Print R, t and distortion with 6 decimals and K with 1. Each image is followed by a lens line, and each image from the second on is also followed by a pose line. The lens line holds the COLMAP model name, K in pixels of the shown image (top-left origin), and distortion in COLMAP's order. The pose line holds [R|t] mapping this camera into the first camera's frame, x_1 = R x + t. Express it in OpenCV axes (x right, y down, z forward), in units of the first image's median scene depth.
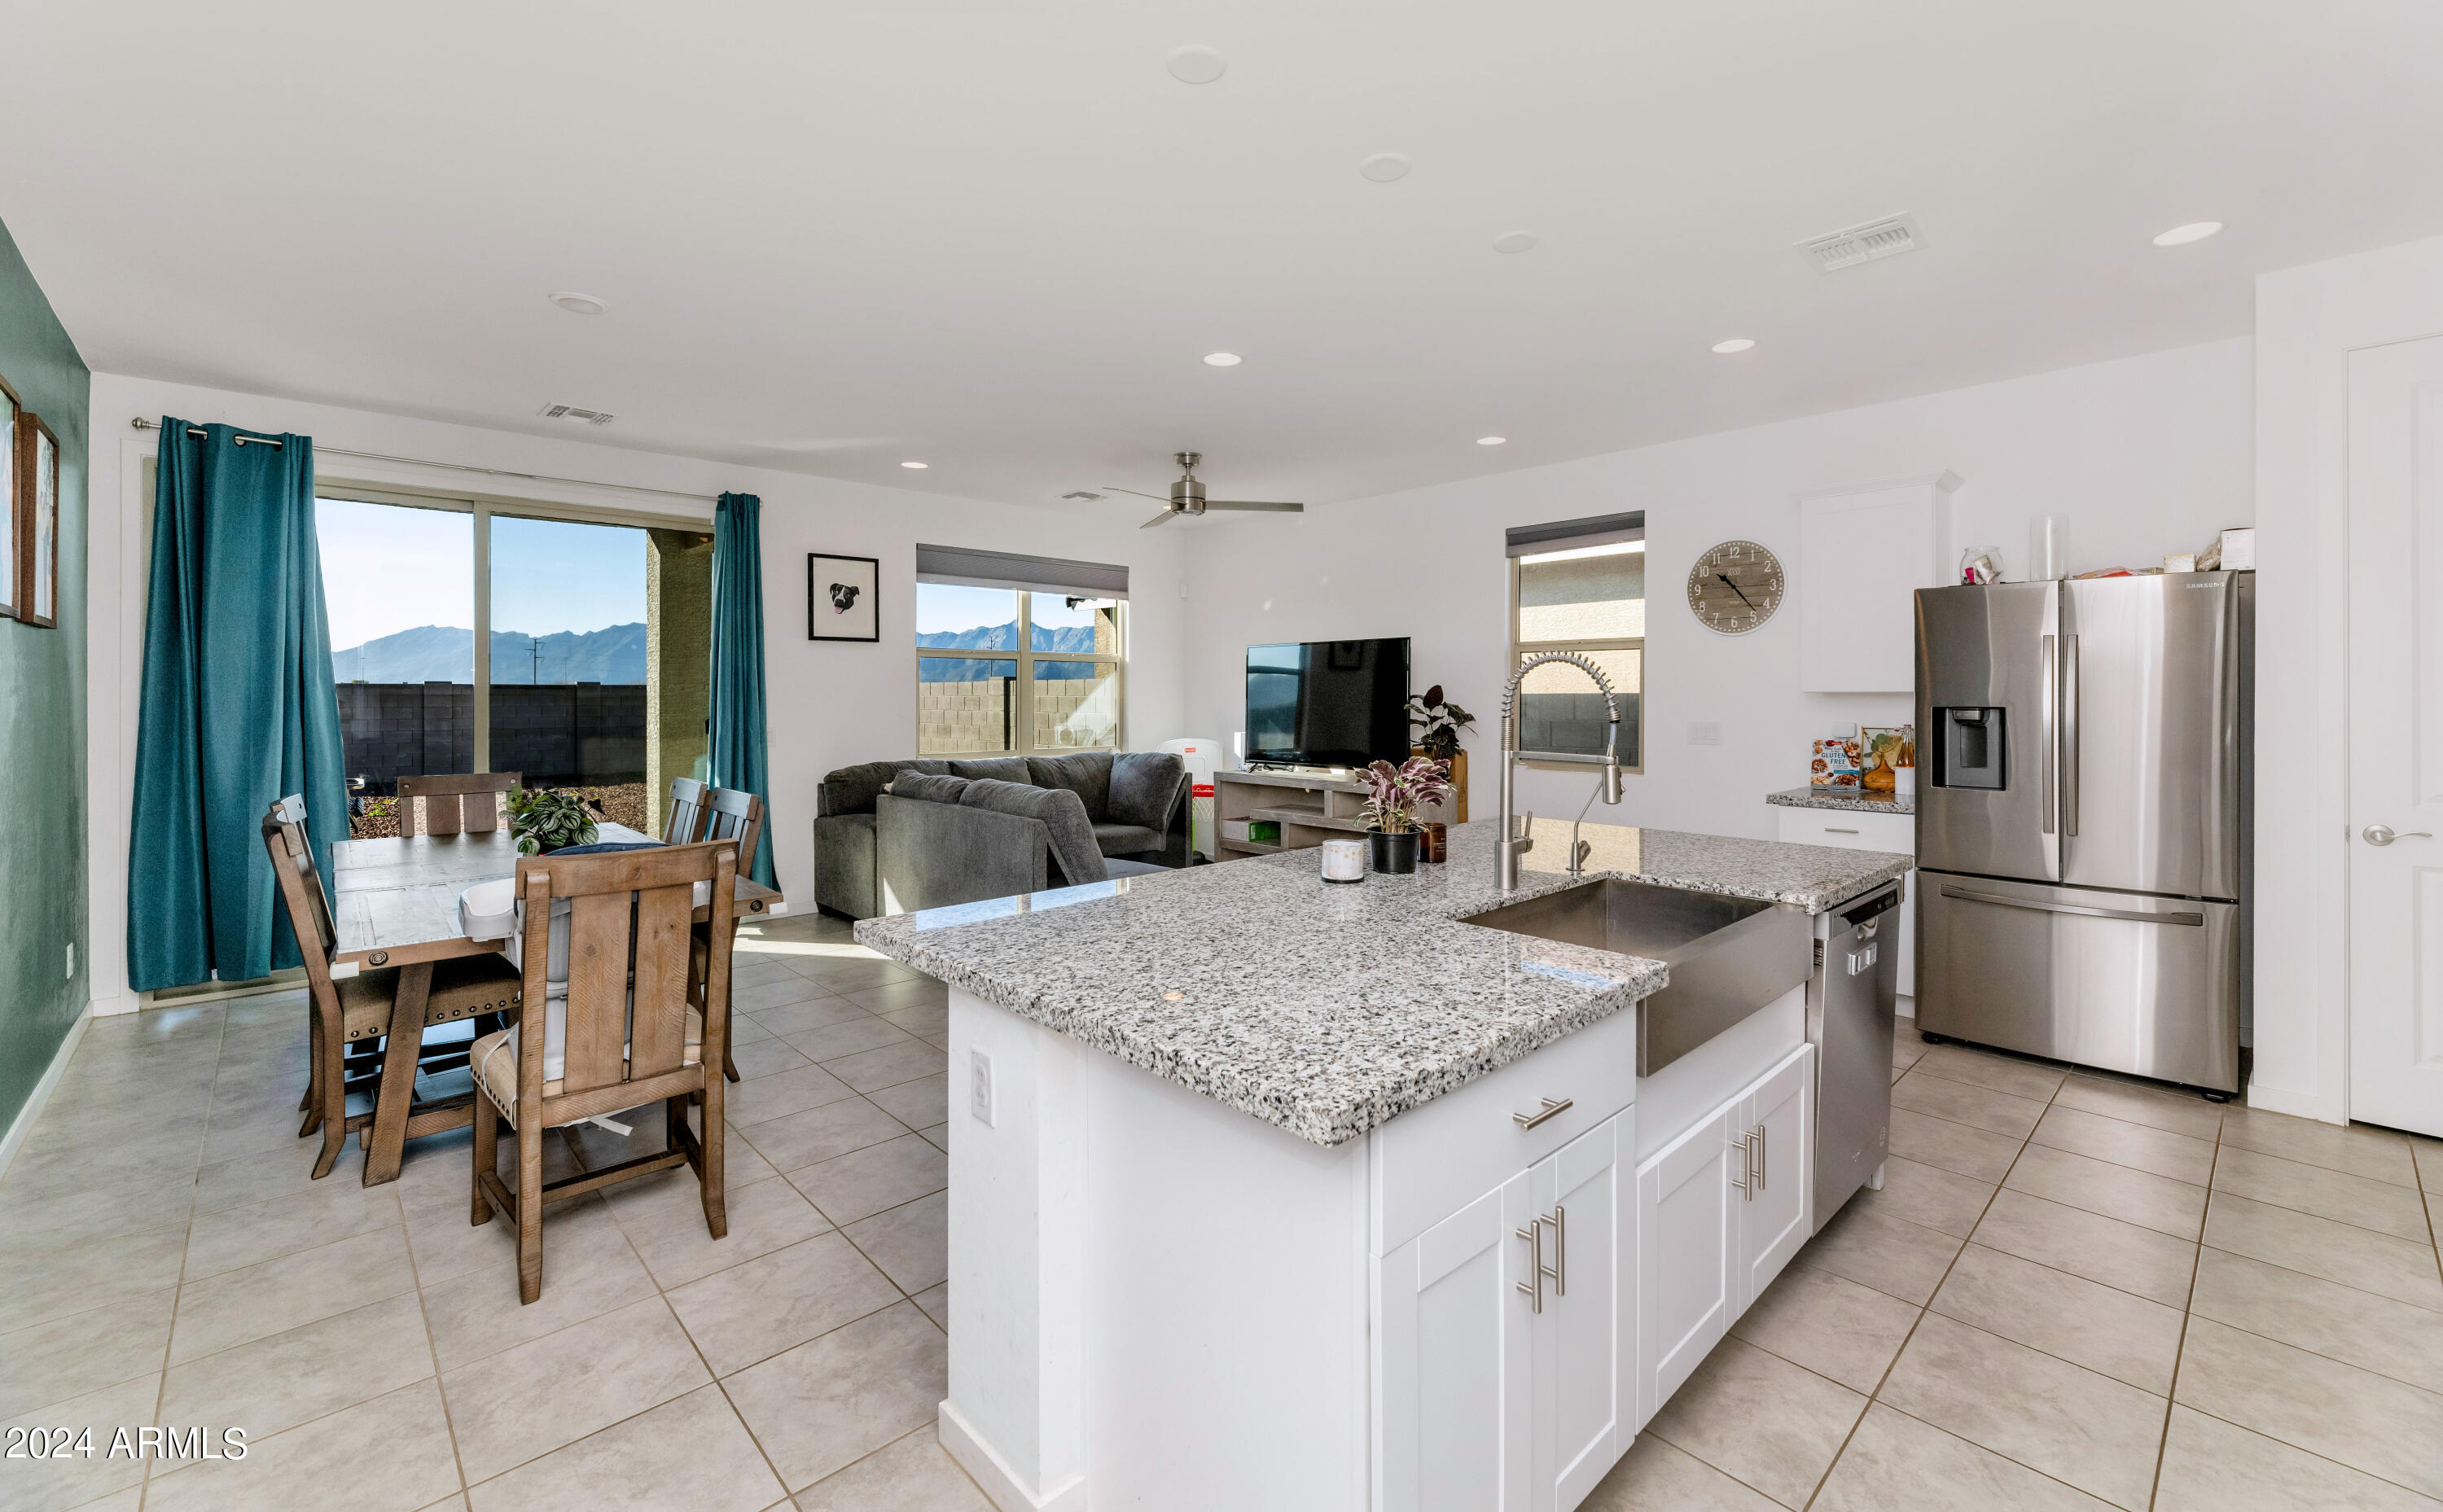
lens RADIAL K [[1004.2, 0, 1236.4], [0, 1004.2, 692.7], [0, 0, 1]] dist [0.000504, 0.000089]
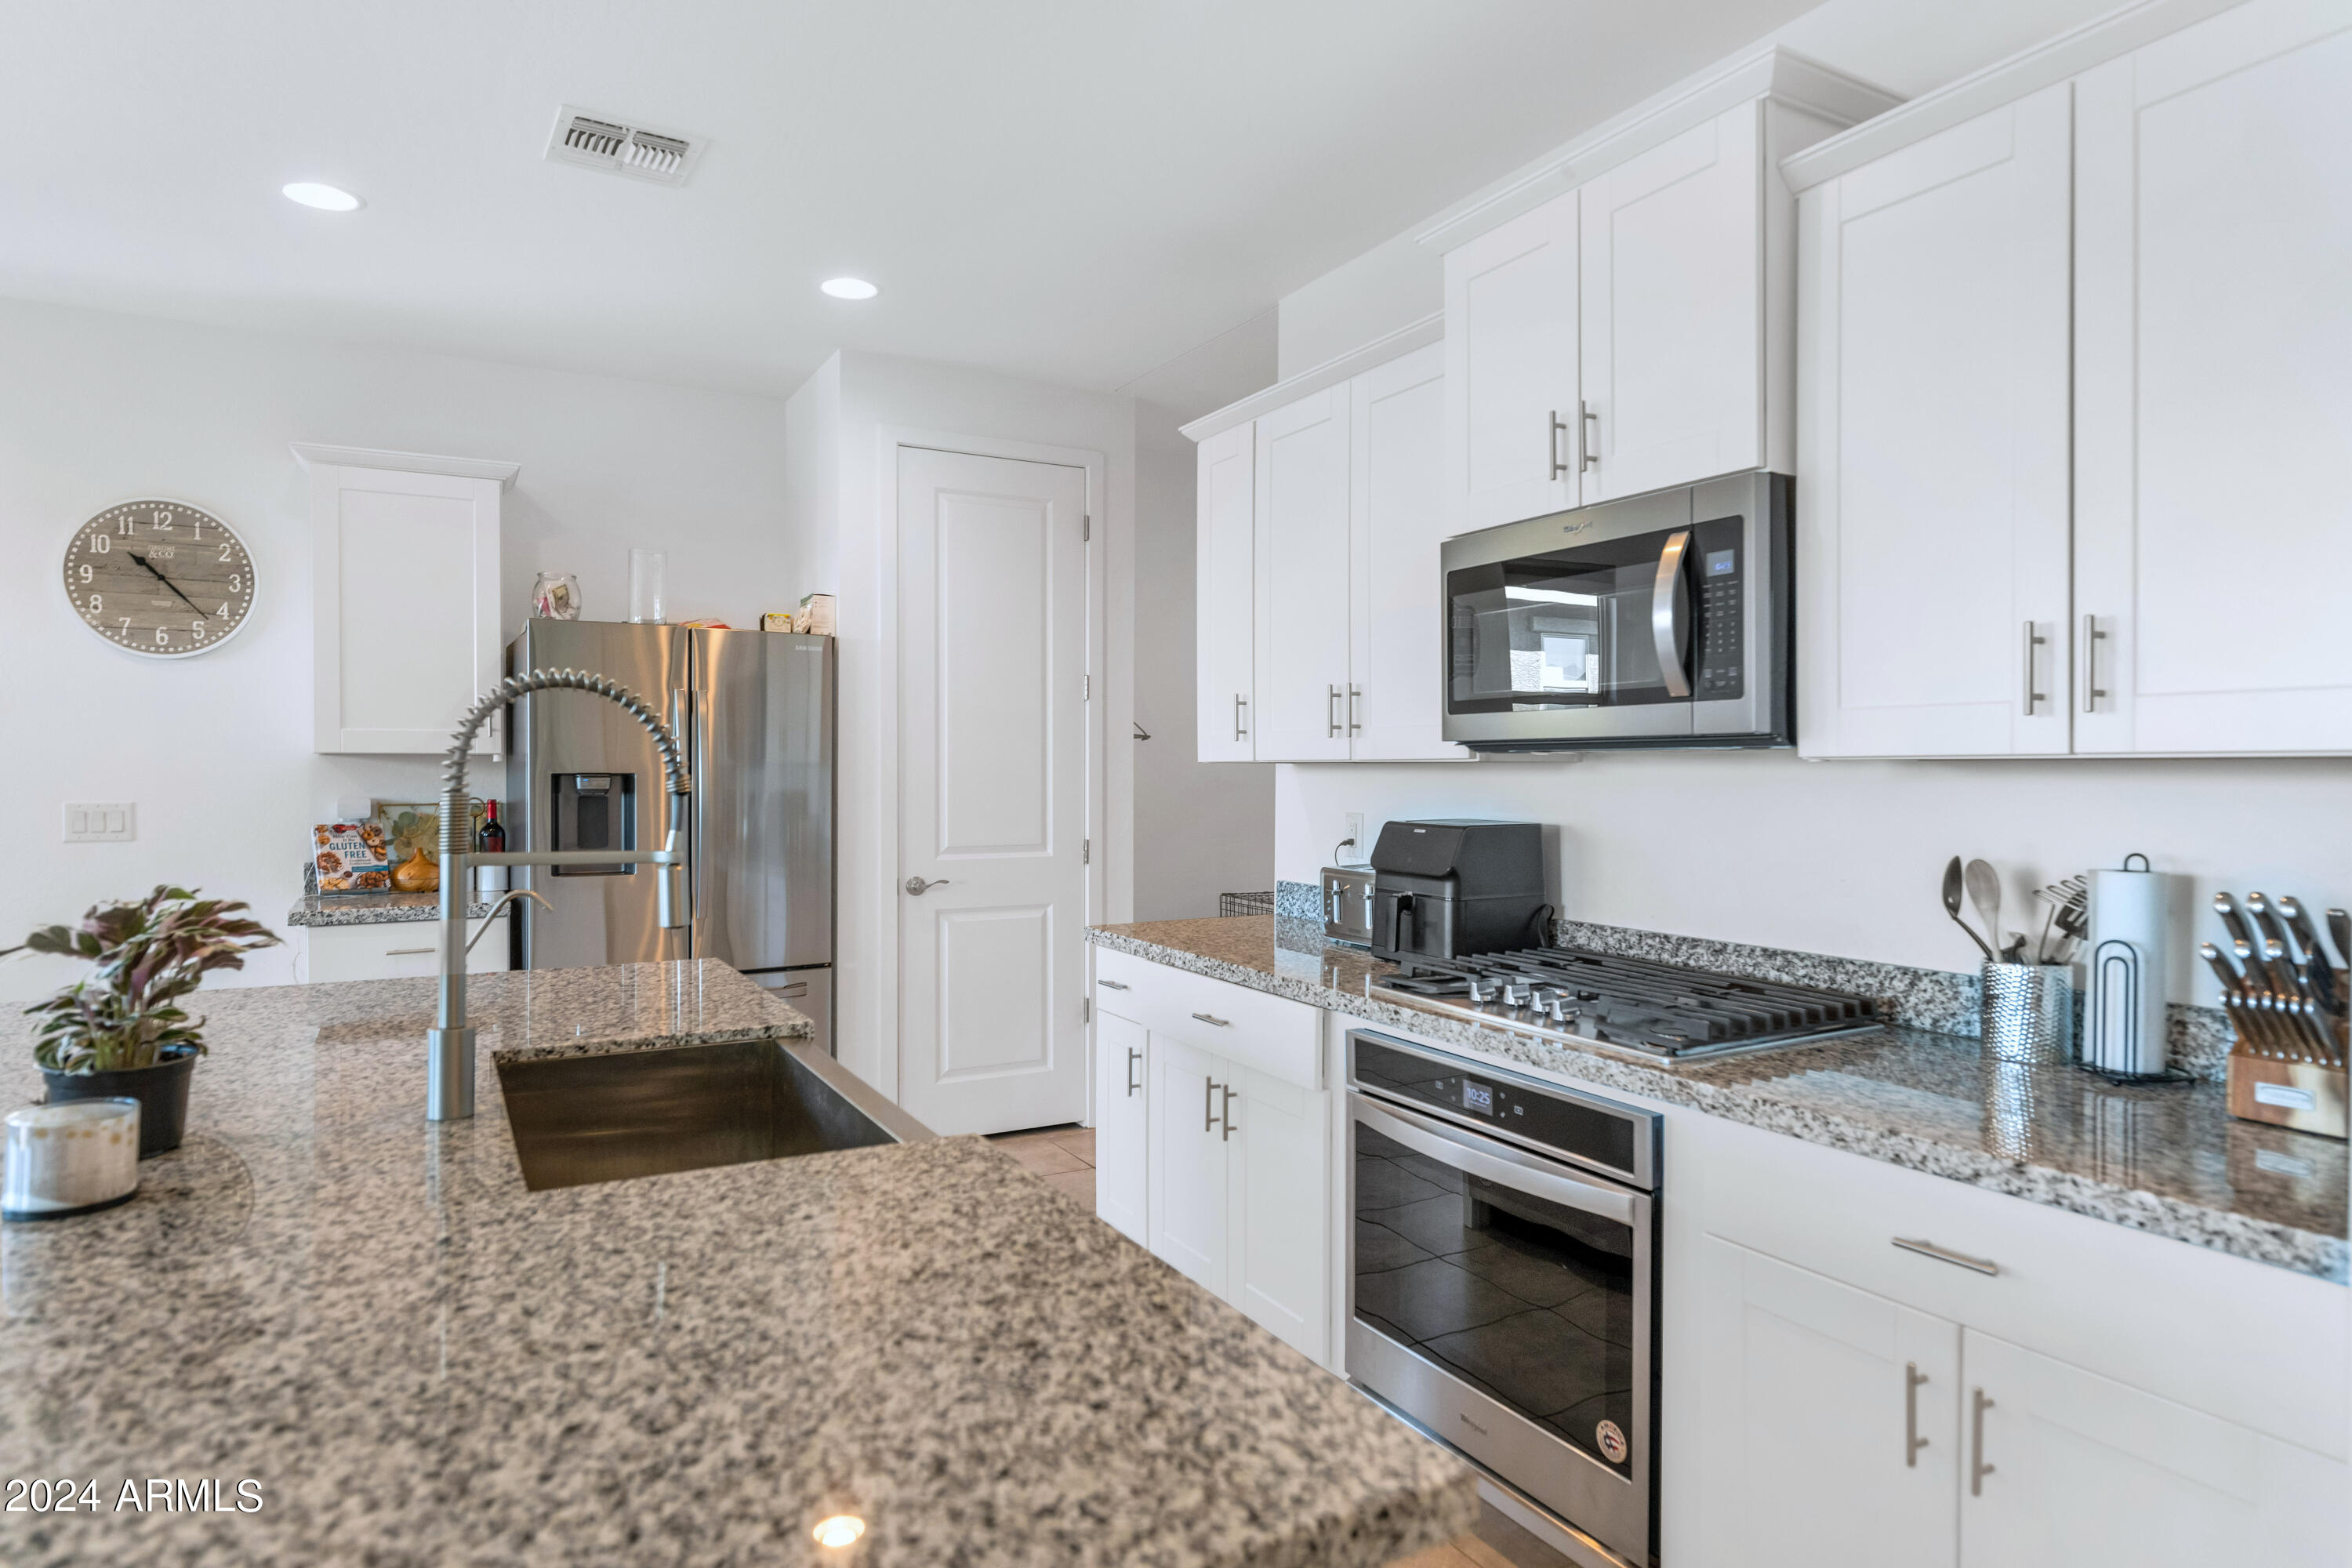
lens RADIAL K [[1344.1, 0, 1181.5], [0, 1344.1, 787.0], [0, 0, 1]] dist [0.004601, 0.000484]
pose [[0.236759, -0.012608, 0.971487, -0.253045], [-0.007606, 0.999861, 0.014829, 0.006602], [-0.971539, -0.010900, 0.236630, 0.361100]]
